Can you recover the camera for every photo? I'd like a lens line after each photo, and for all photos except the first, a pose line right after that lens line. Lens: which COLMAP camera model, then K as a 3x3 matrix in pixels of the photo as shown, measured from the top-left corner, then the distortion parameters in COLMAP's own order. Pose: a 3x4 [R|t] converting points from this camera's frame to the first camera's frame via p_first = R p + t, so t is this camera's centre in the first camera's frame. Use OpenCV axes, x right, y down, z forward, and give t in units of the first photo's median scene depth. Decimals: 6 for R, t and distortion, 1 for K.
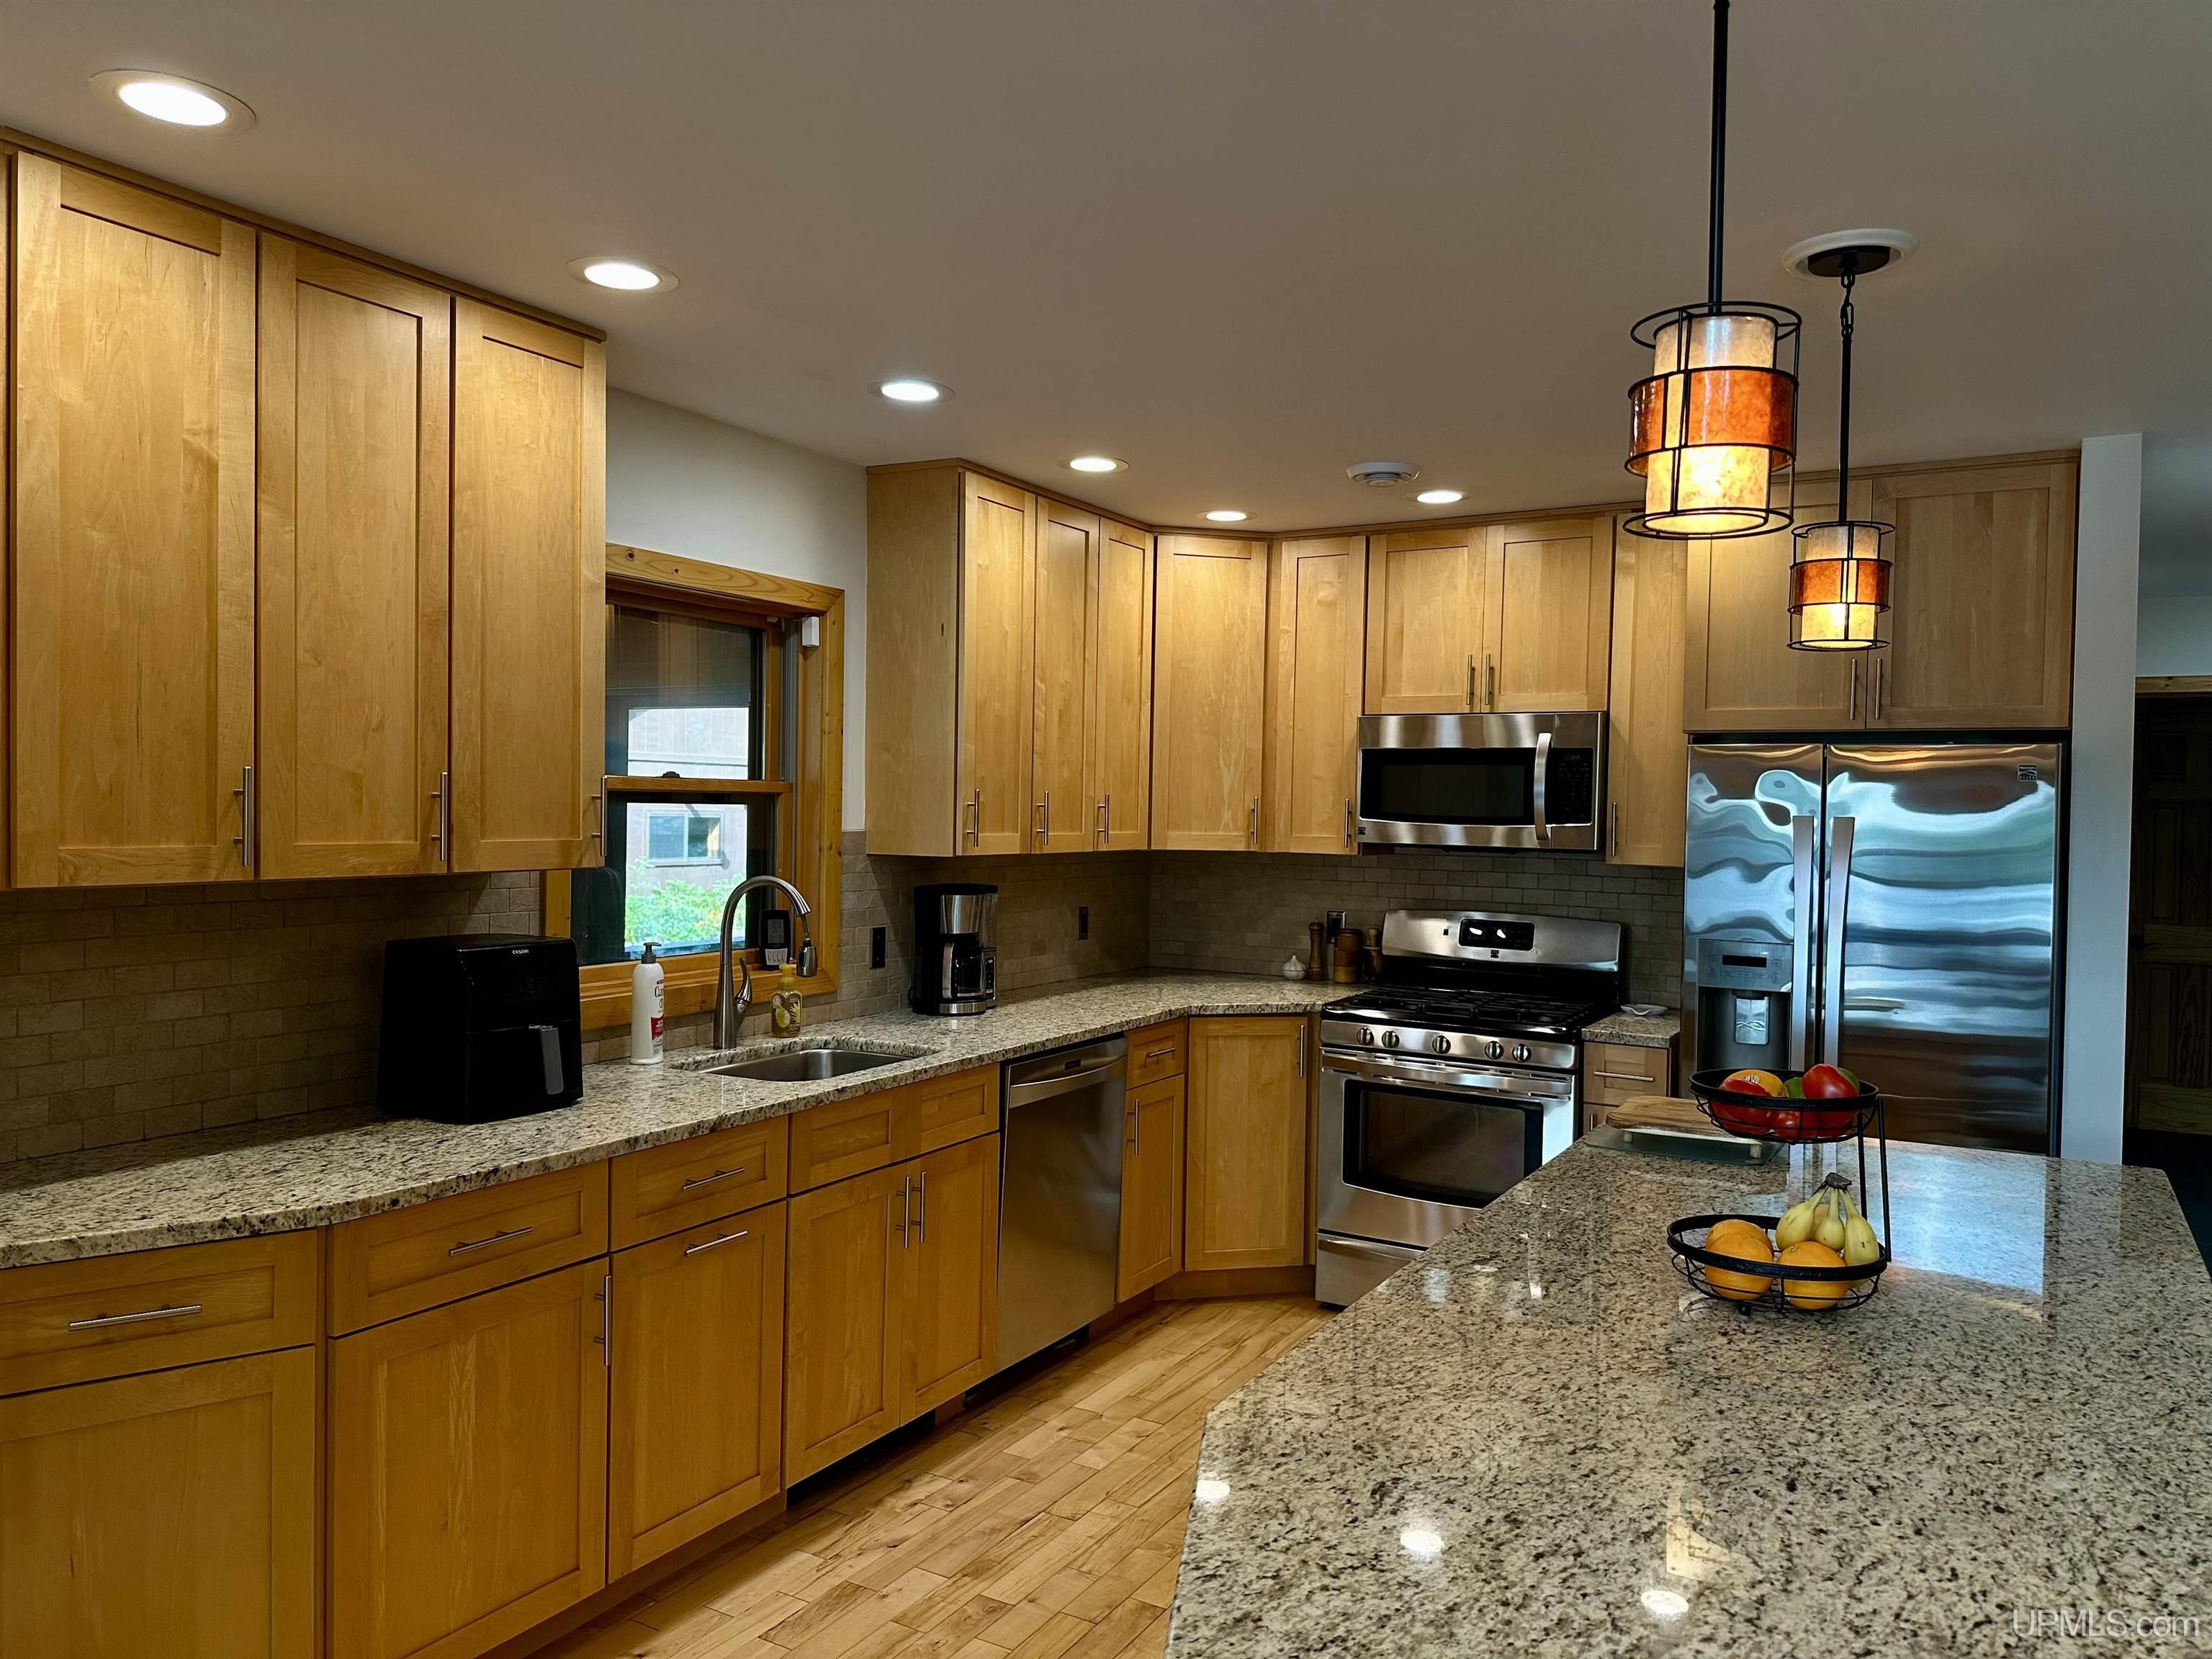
lens RADIAL K [[1514.9, 0, 1094.1], [0, 1514.9, 837.1], [0, 0, 1]] dist [0.110721, -0.141698]
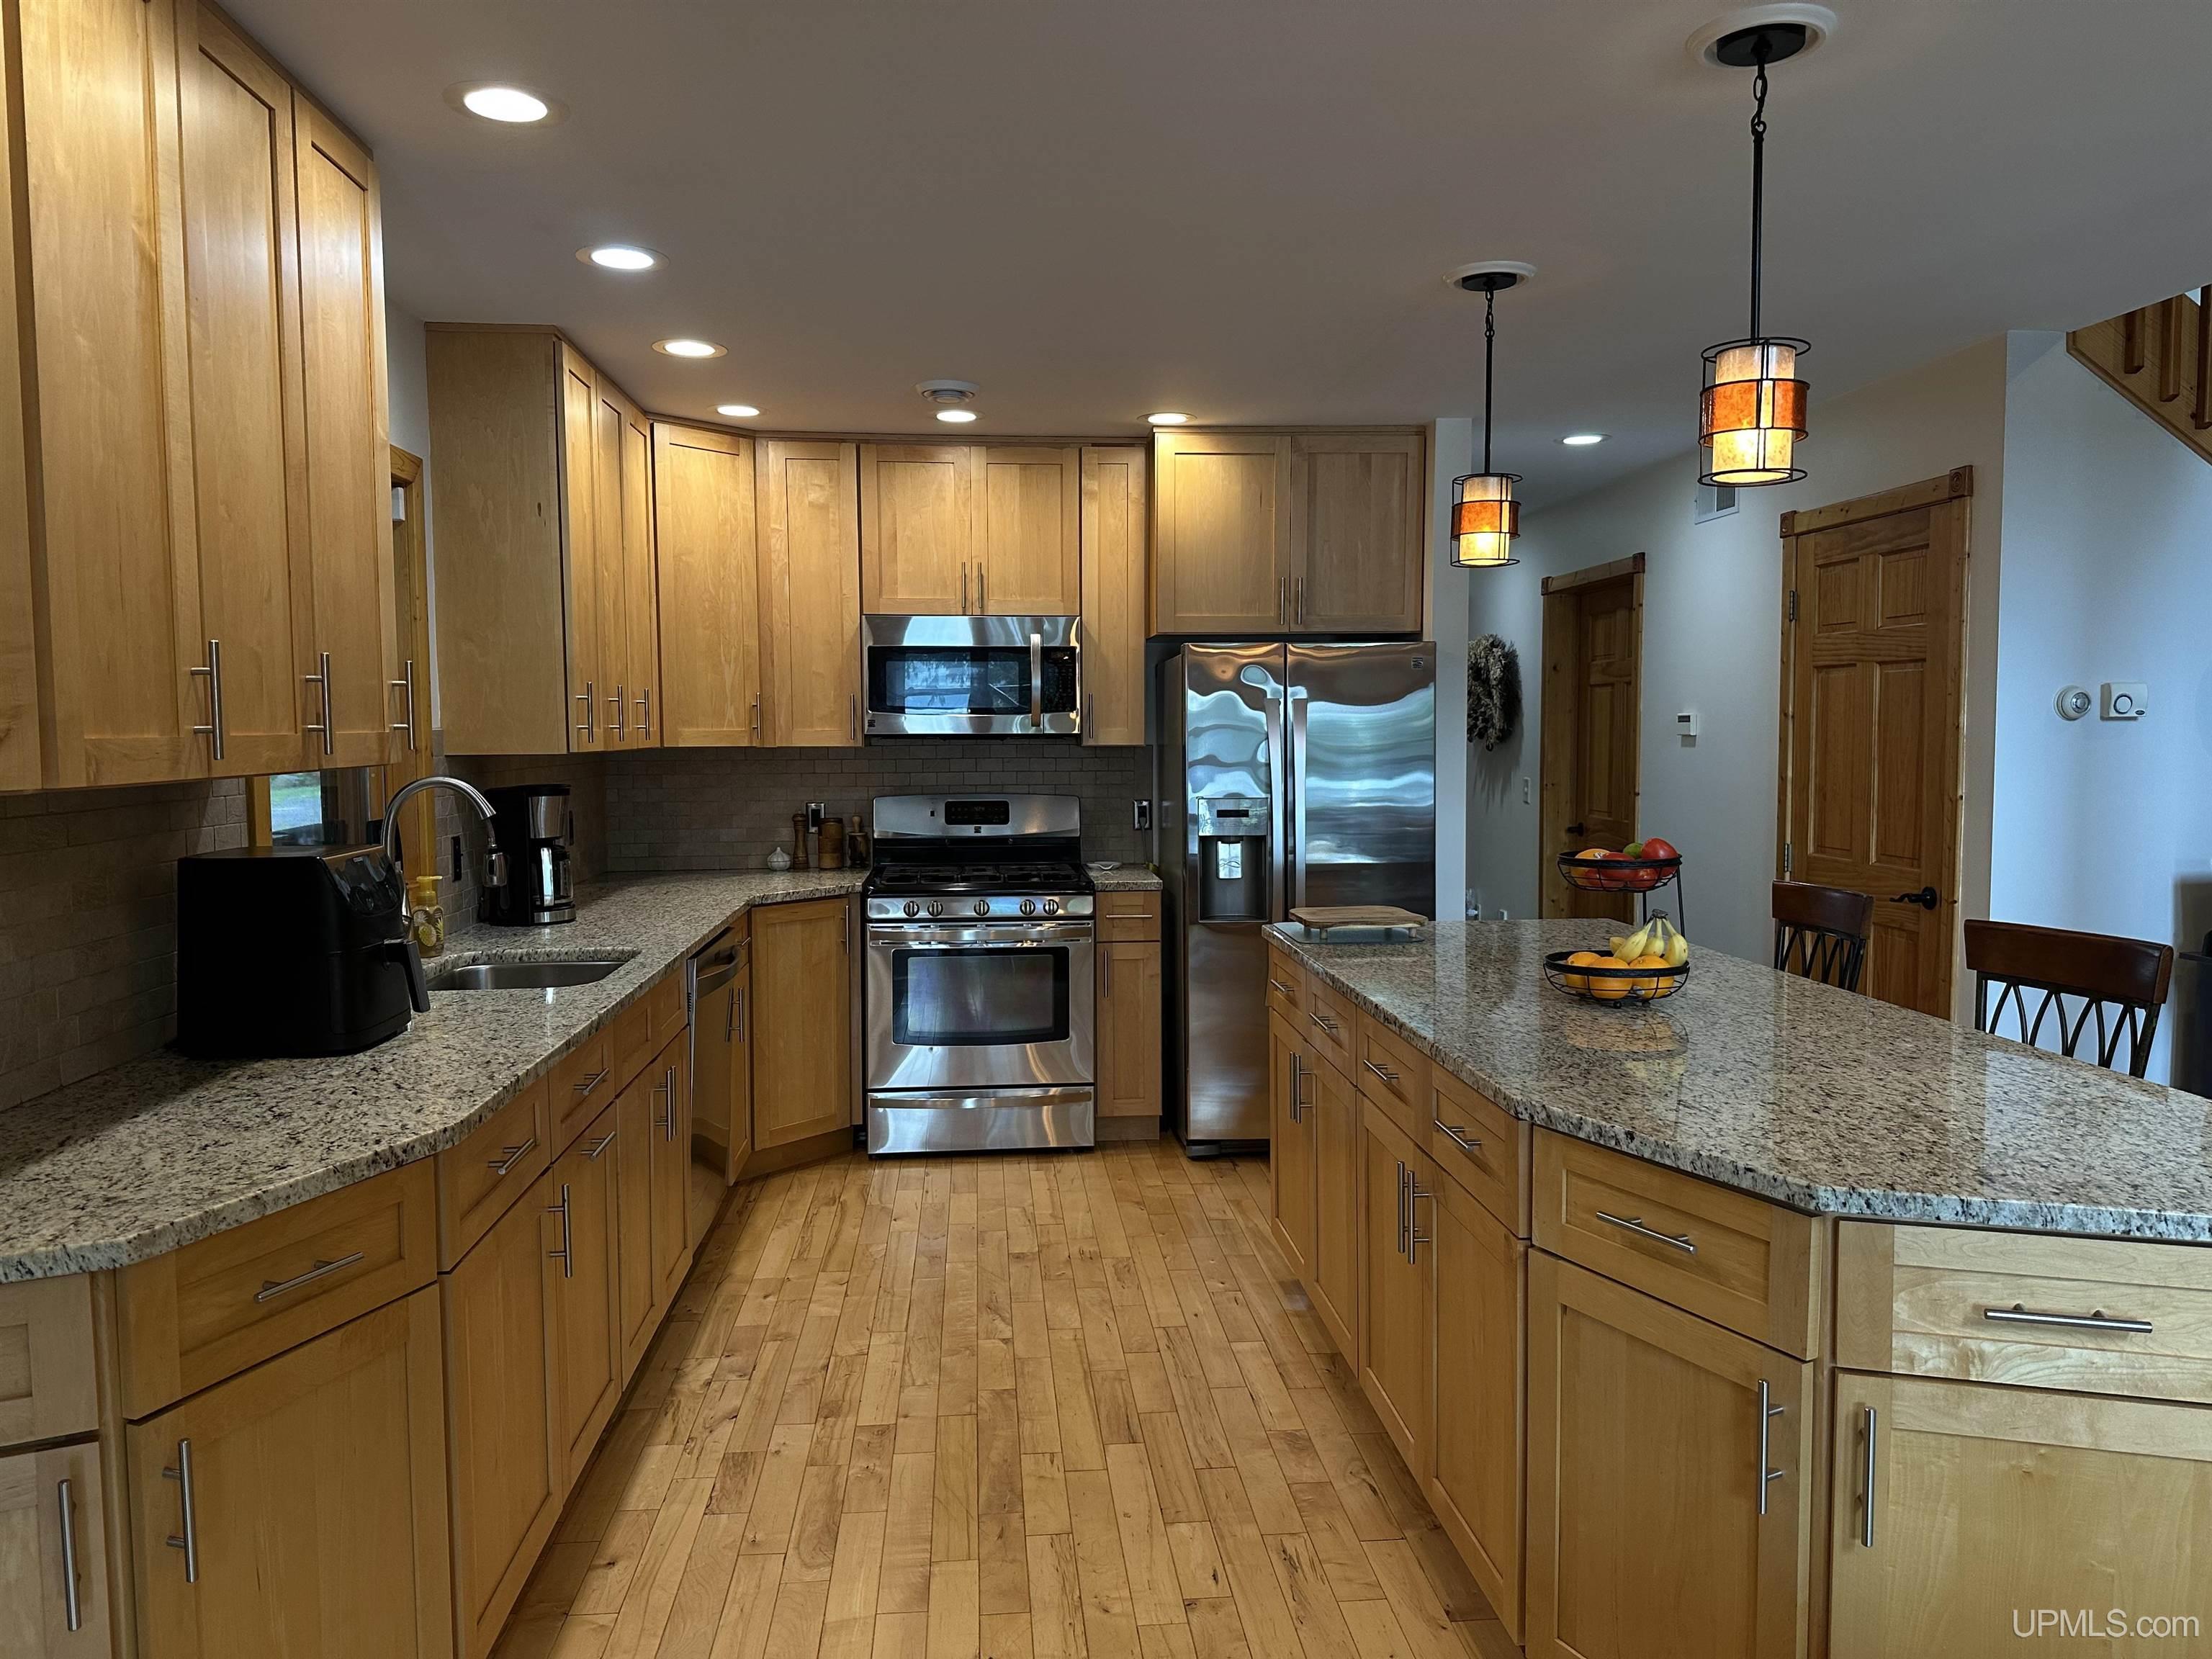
lens RADIAL K [[1514.9, 0, 1094.1], [0, 1514.9, 837.1], [0, 0, 1]] dist [0.110721, -0.141698]
pose [[0.826803, -0.064872, 0.558738, -0.342060], [0.032768, 0.997195, 0.067289, 0.010397], [-0.561536, -0.037326, 0.826610, 0.023034]]
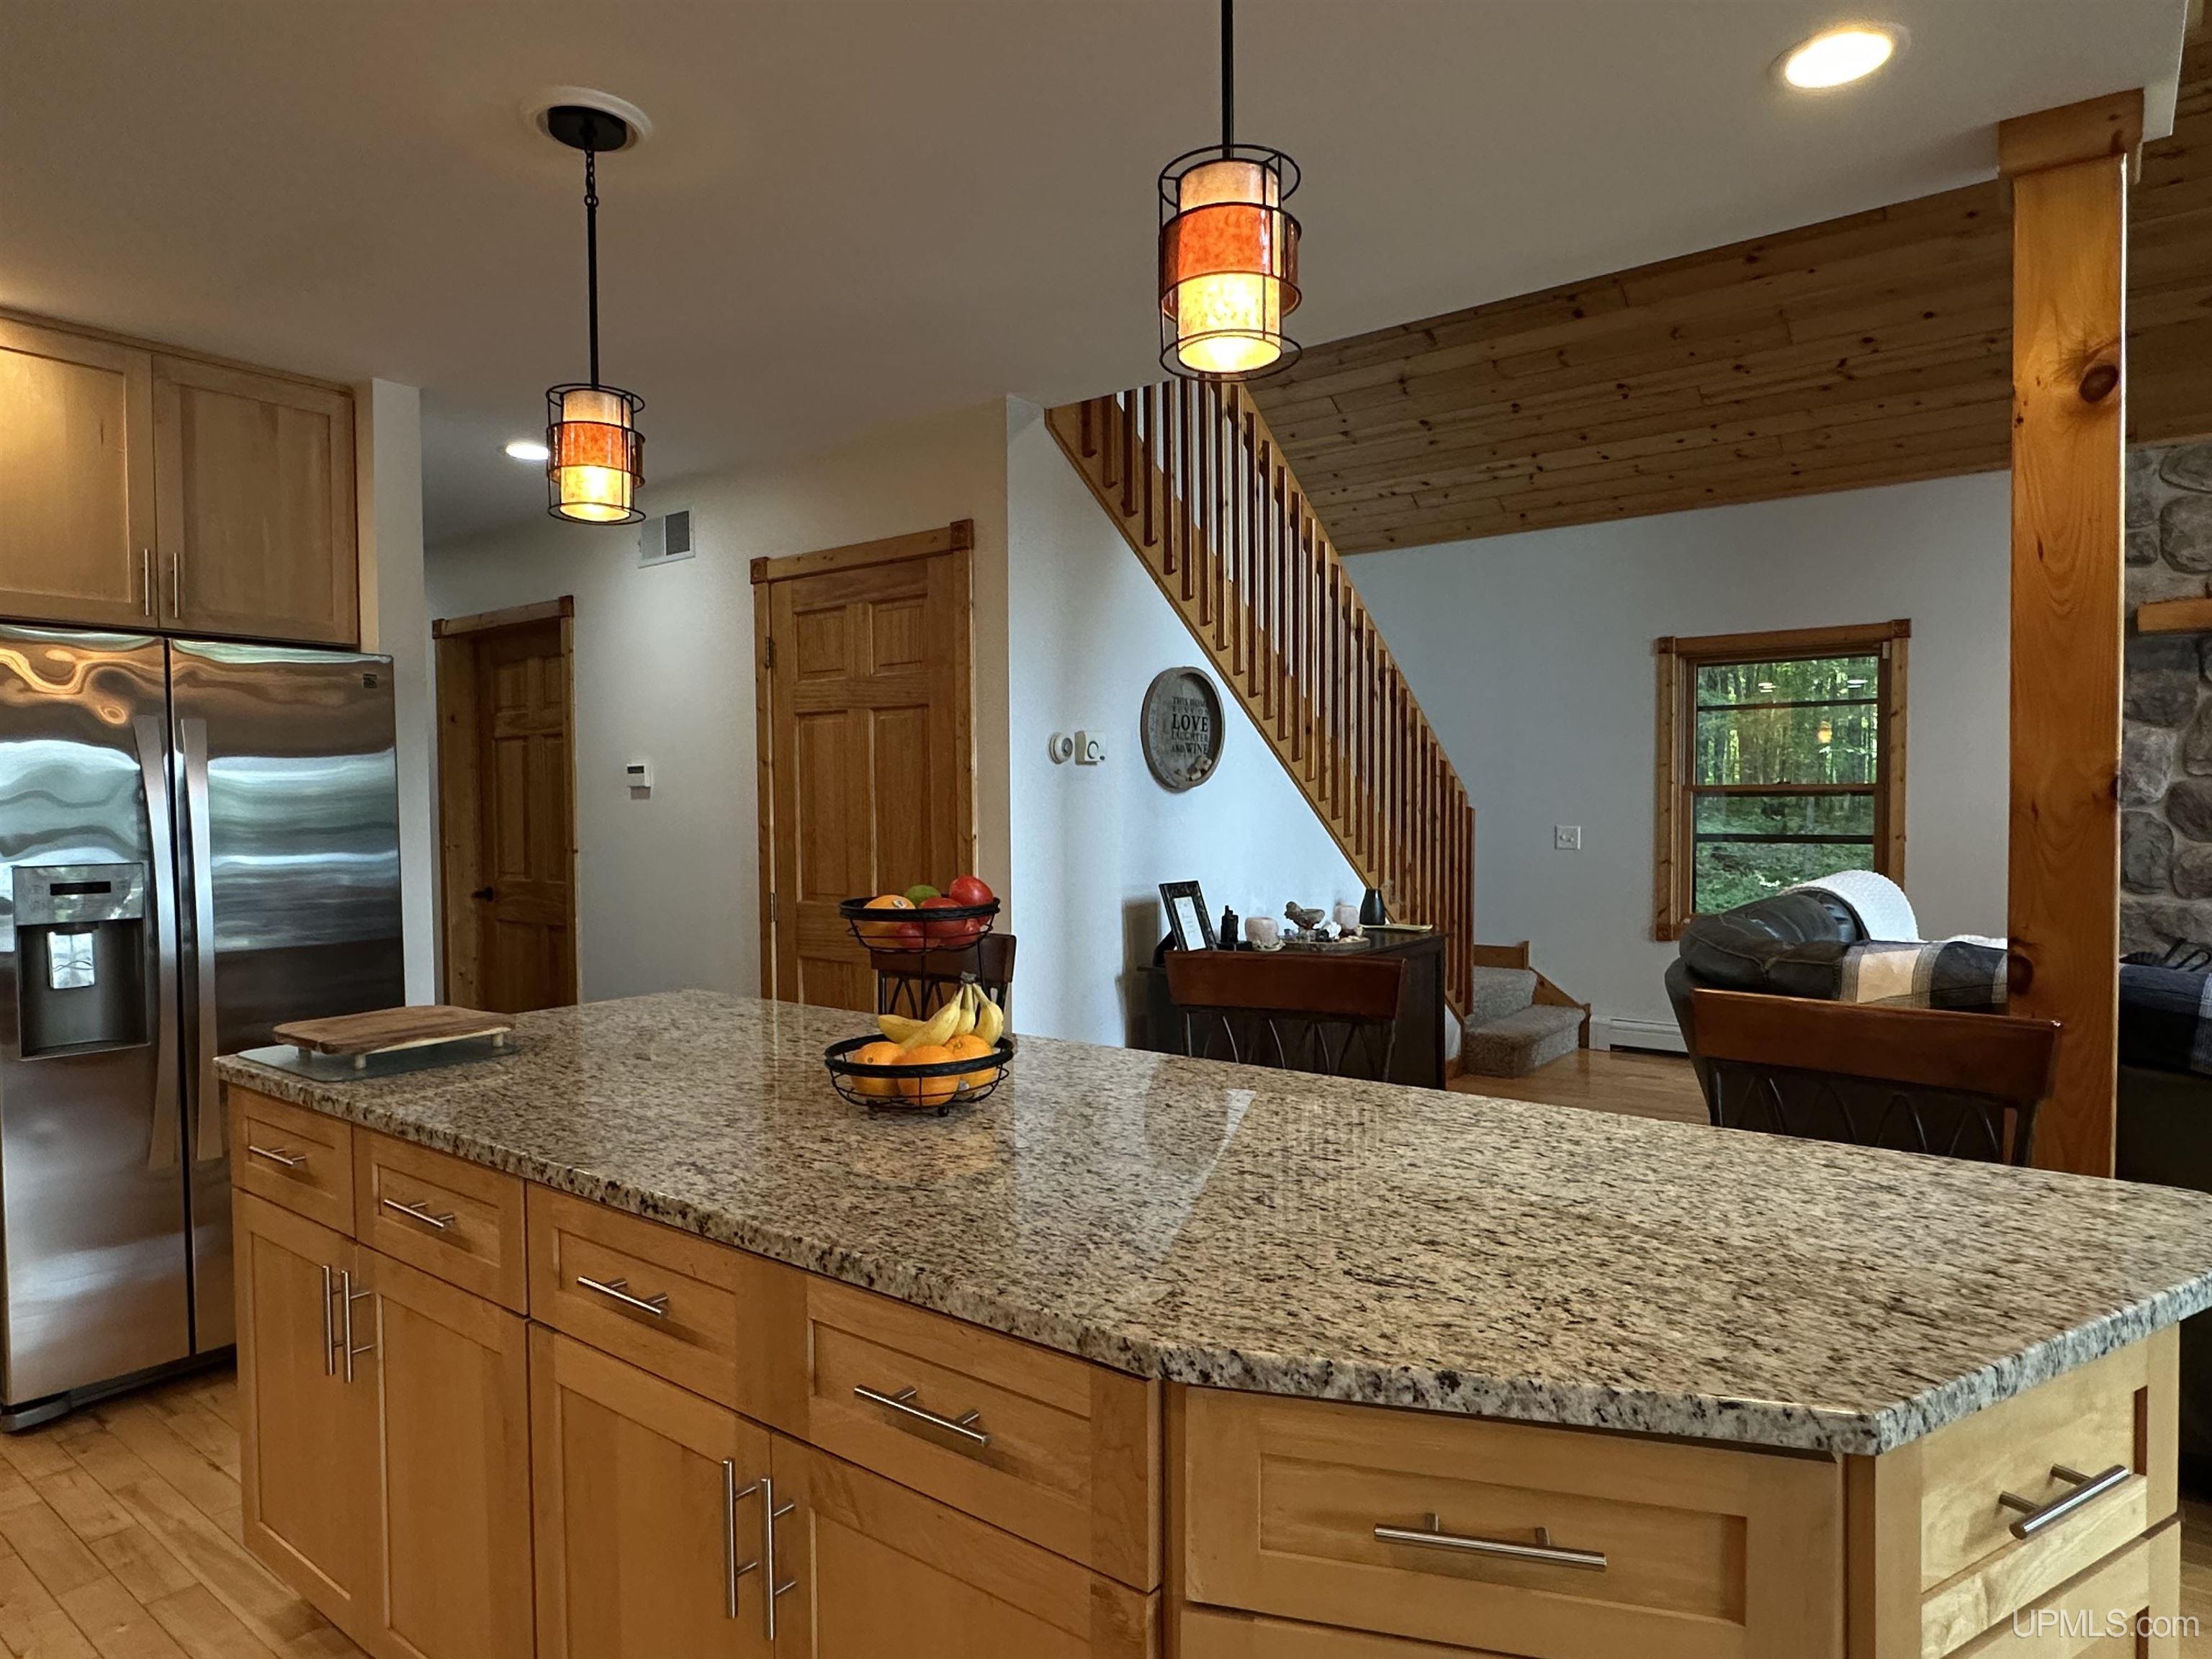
lens RADIAL K [[1313.8, 0, 1093.8], [0, 1313.8, 843.4], [0, 0, 1]] dist [-0.001295, 0.001256]
pose [[0.142123, -0.053007, 0.988429, -0.188382], [0.027618, 0.998389, 0.049570, 0.032445], [-0.989464, 0.020253, 0.143357, 0.316052]]
